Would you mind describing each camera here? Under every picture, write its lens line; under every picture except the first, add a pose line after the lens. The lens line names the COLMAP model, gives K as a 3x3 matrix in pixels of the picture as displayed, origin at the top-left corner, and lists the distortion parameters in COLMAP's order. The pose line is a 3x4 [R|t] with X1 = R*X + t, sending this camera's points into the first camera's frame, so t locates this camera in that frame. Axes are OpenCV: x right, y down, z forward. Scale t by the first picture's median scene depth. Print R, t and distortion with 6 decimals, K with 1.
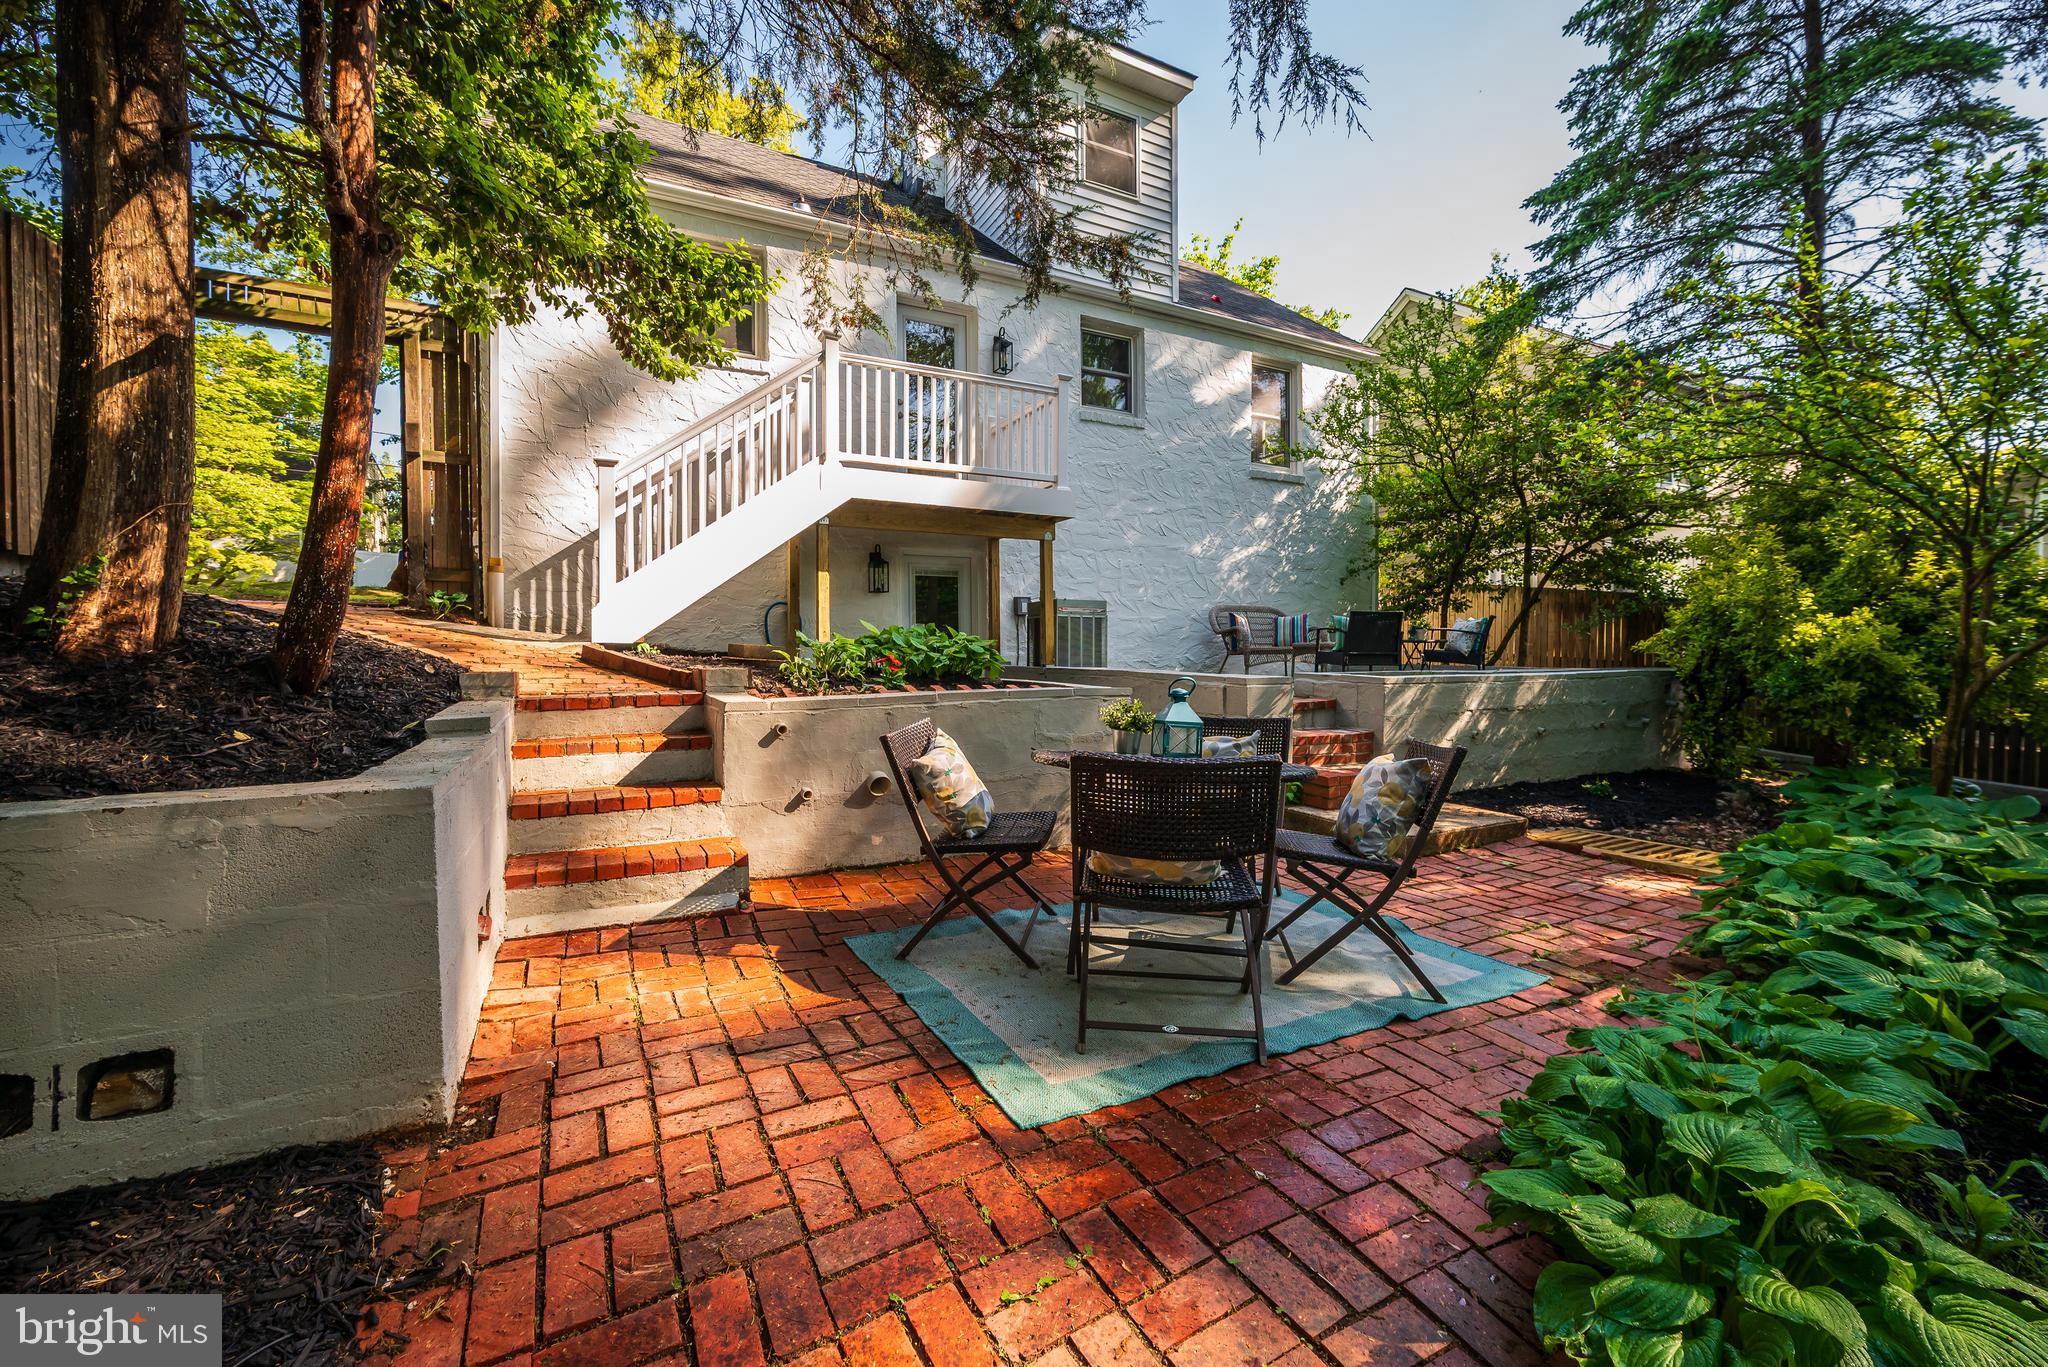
lens RADIAL K [[828.1, 0, 1024.0], [0, 828.1, 683.5], [0, 0, 1]] dist [-0.001389, -0.000309]
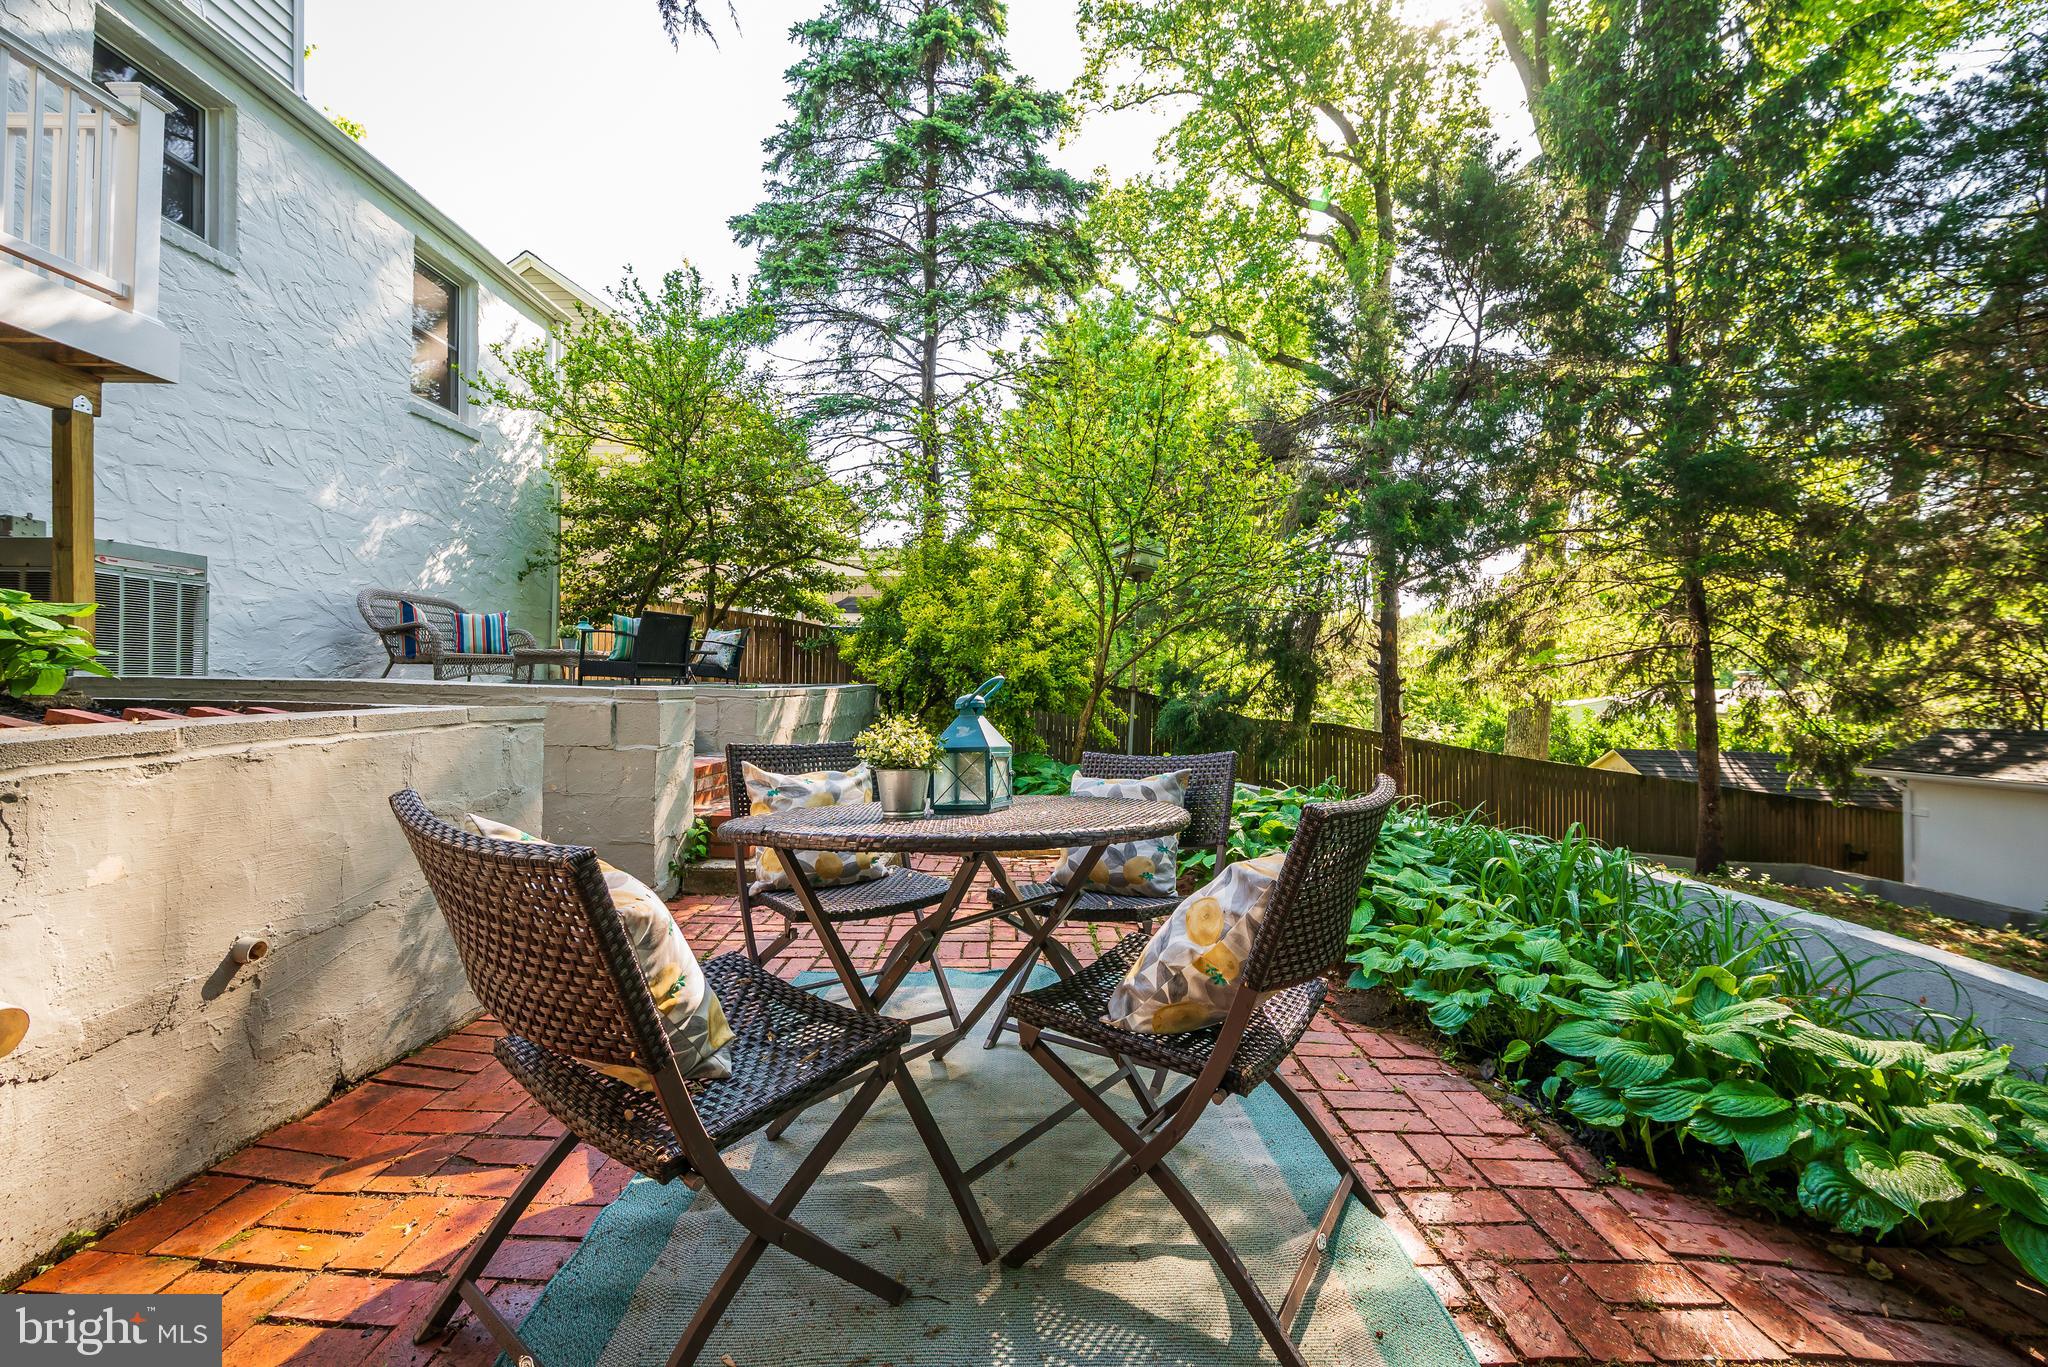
lens RADIAL K [[828.1, 0, 1024.0], [0, 828.1, 683.5], [0, 0, 1]] dist [-0.001389, -0.000309]
pose [[0.452092, 0.003733, 0.891964, -0.127975], [0.020806, 0.999675, -0.014730, 0.001839], [-0.891729, 0.025218, 0.451867, 0.256133]]
